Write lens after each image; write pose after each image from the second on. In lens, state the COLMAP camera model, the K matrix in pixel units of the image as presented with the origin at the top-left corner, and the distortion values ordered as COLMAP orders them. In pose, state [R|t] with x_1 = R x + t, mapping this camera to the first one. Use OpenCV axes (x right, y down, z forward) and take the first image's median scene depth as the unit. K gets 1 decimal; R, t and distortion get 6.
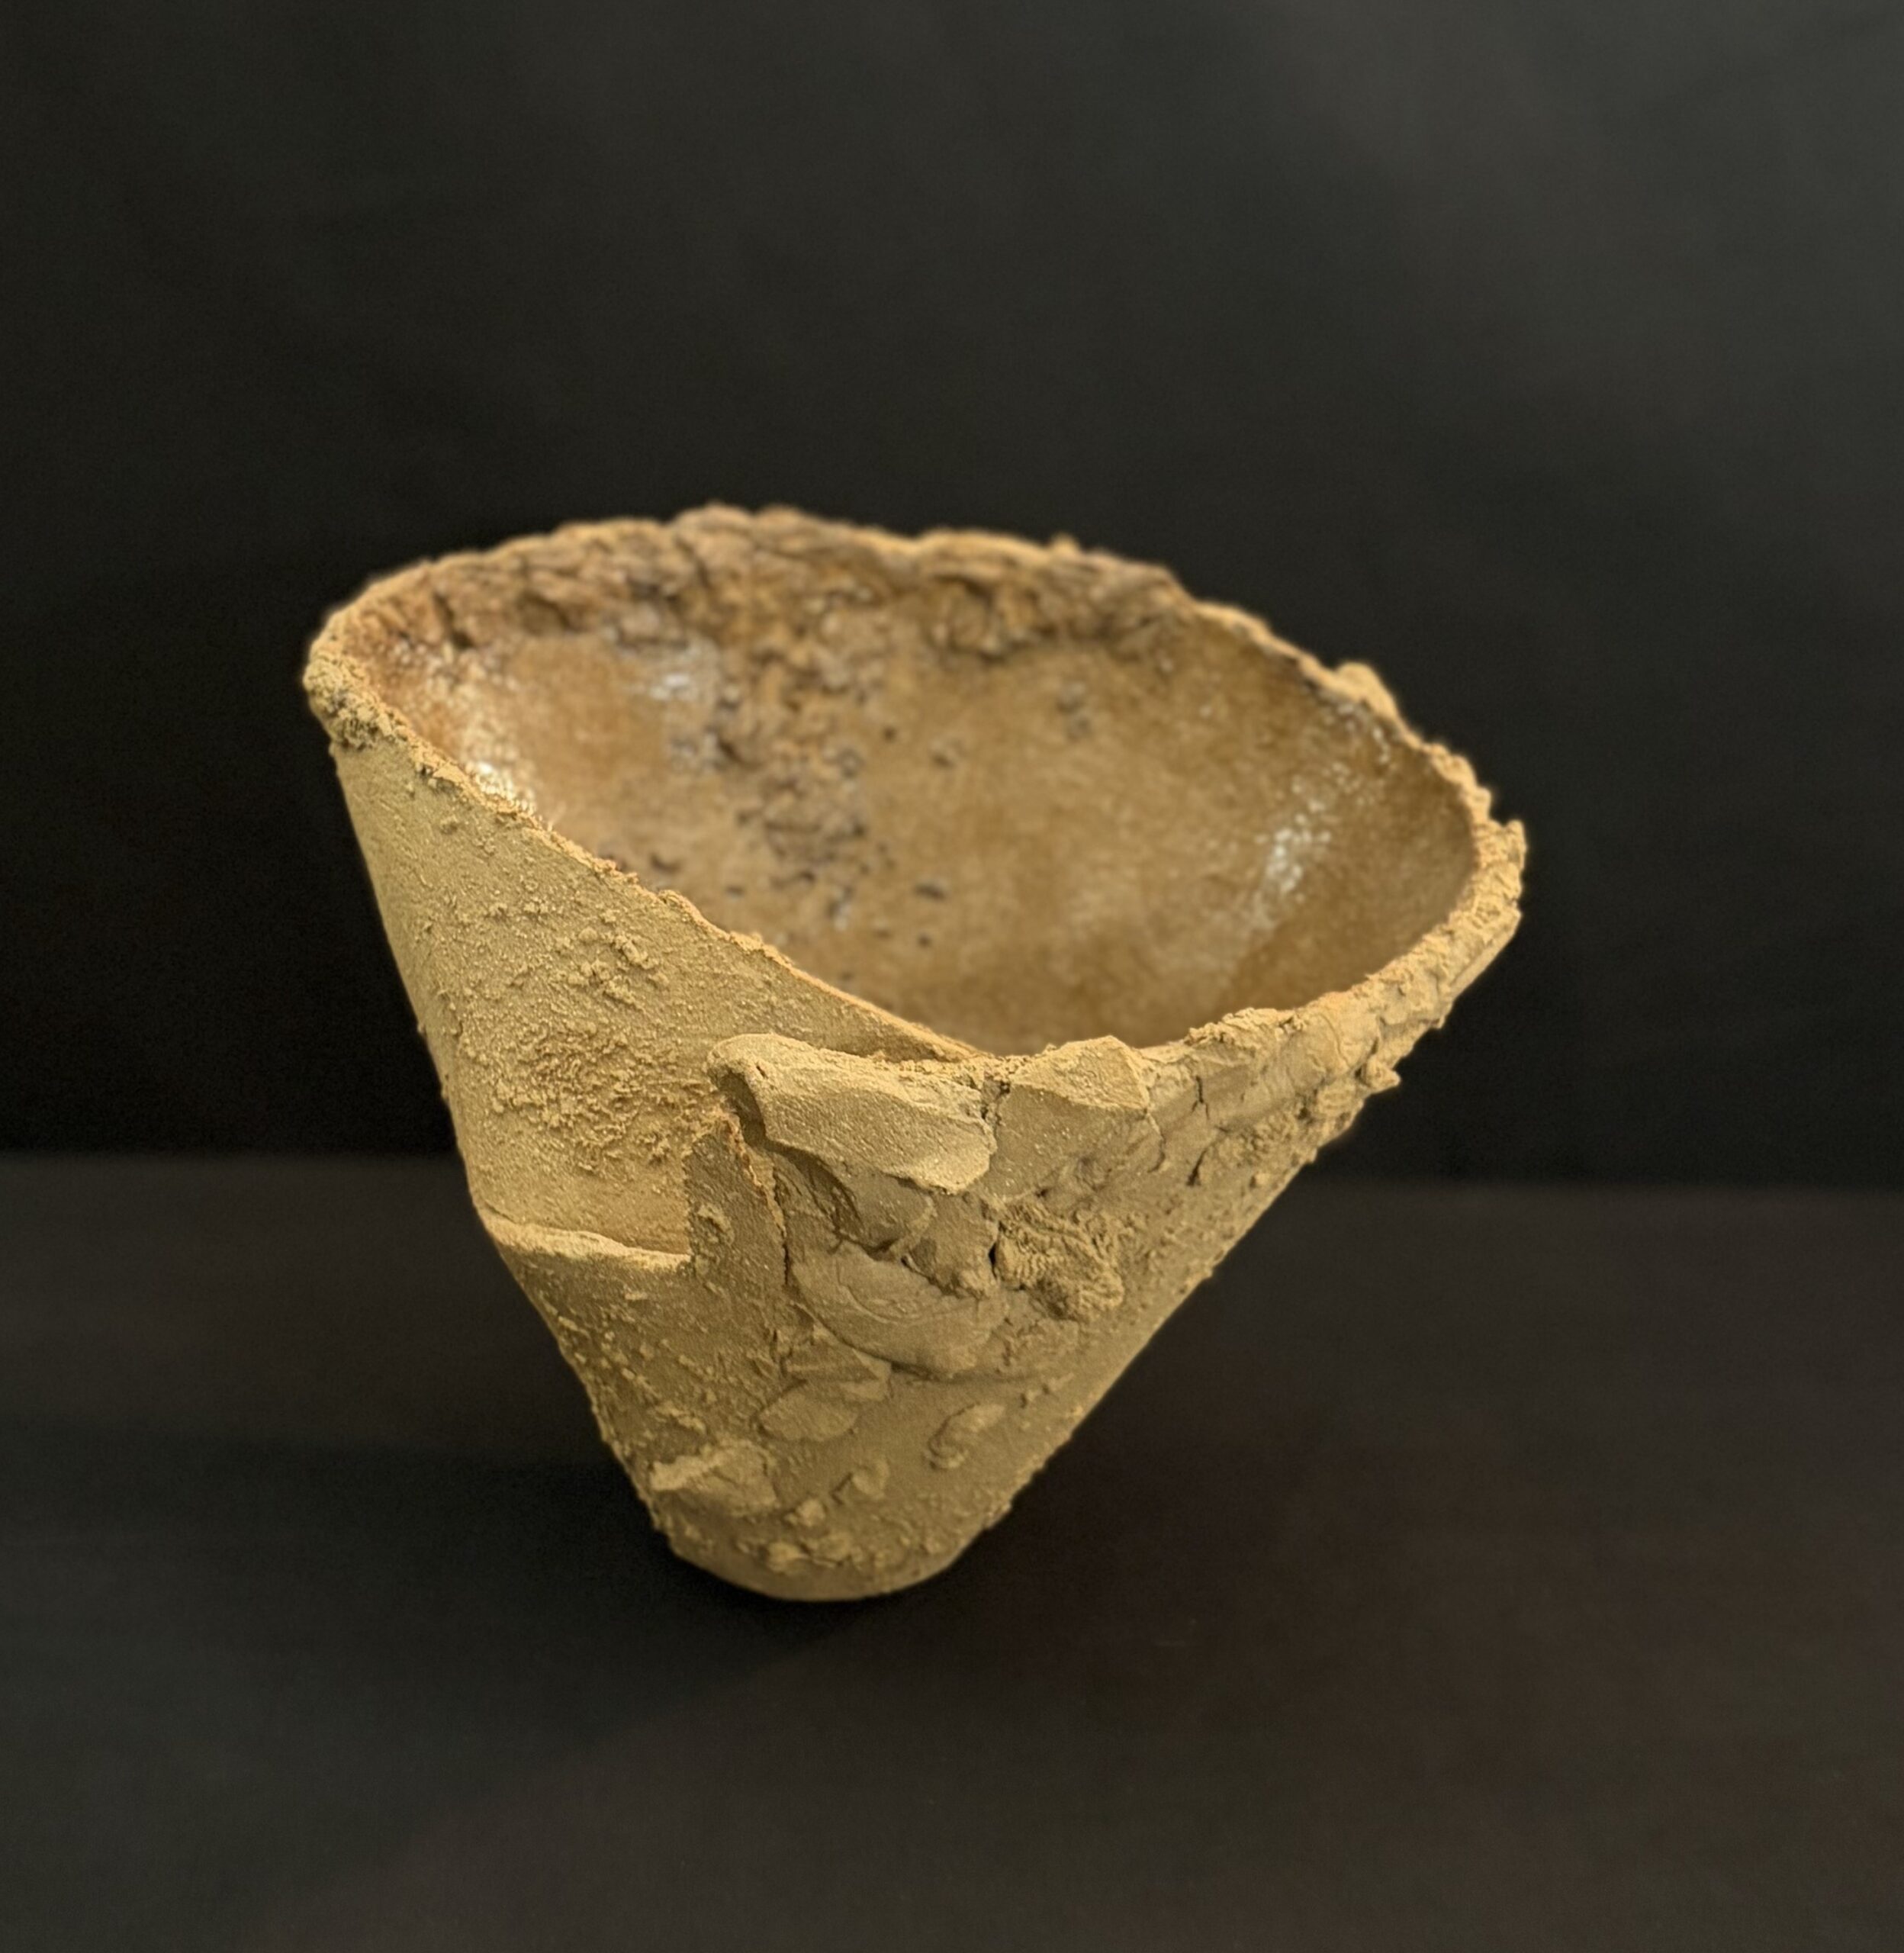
lens RADIAL K [[2785.2, 0, 865.0], [0, 2785.2, 884.6], [0, 0, 1]] dist [0.192115, 0.000000]
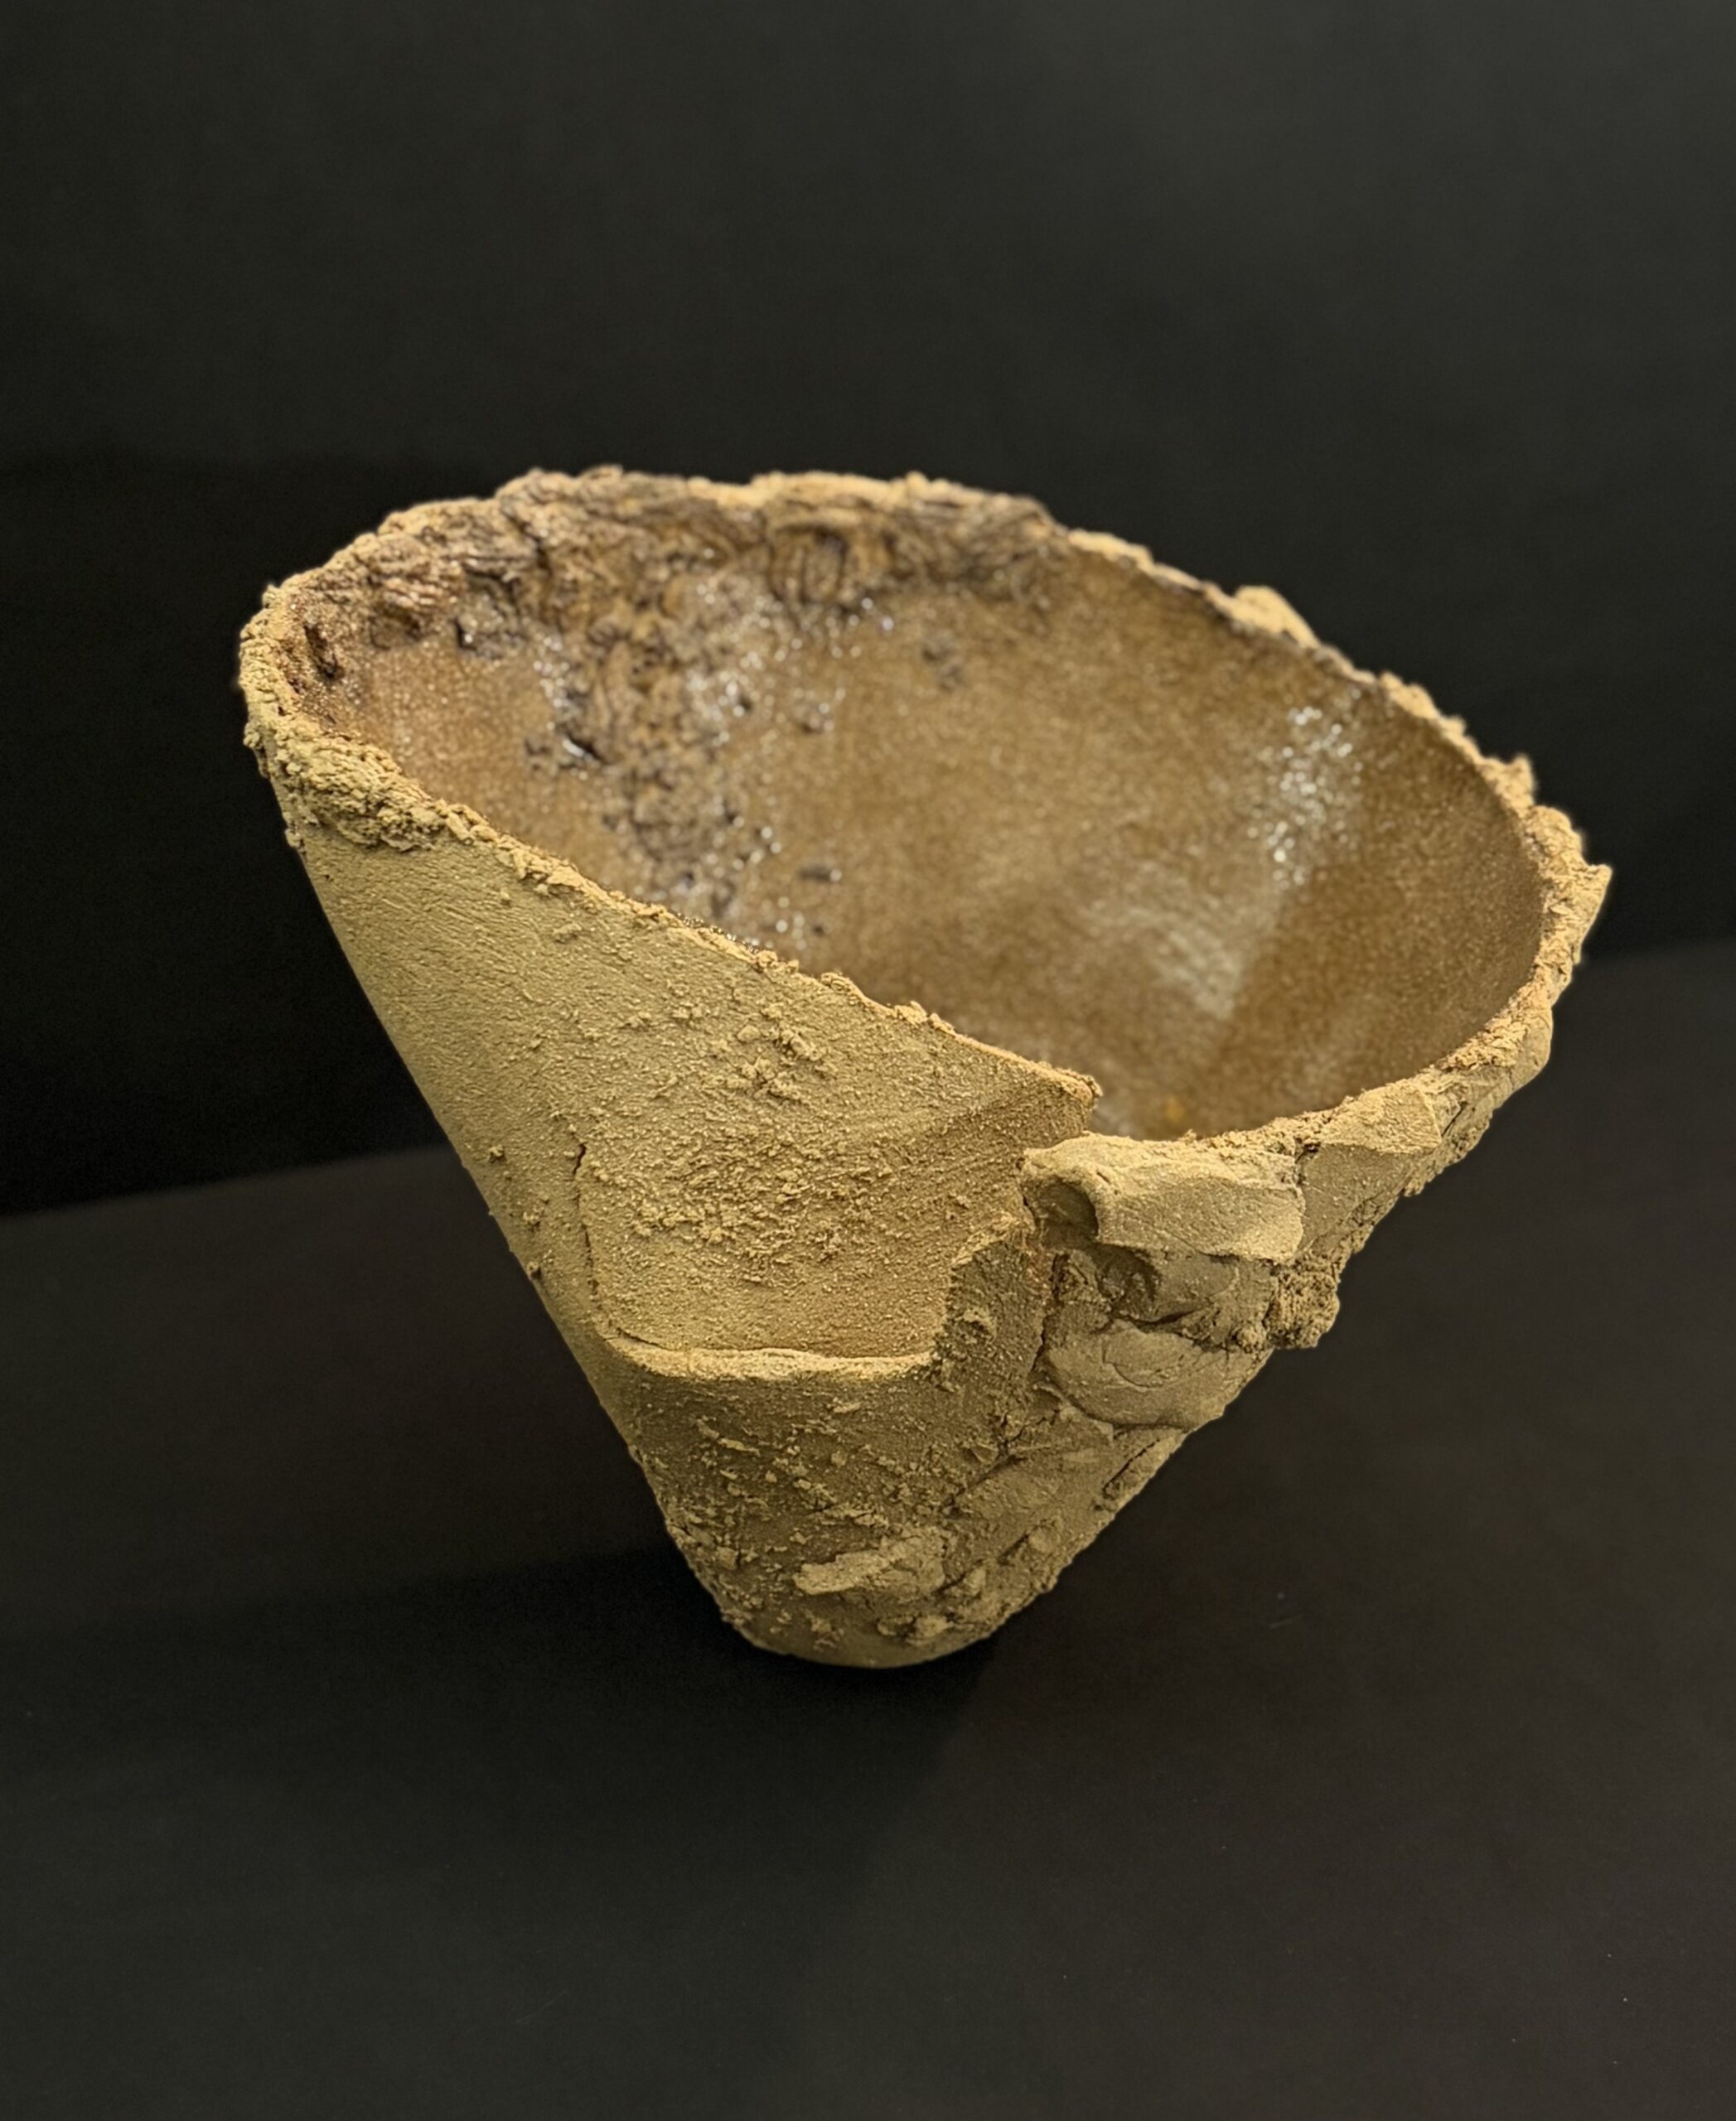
lens RADIAL K [[3390.4, 0, 845.9], [0, 3390.4, 892.8], [0, 0, 1]] dist [0.231260, 0.000000]
pose [[0.913685, -0.145895, 0.379334, -0.475788], [0.102250, 0.985844, 0.132880, -0.168590], [-0.393350, -0.082624, 0.915669, -0.023900]]
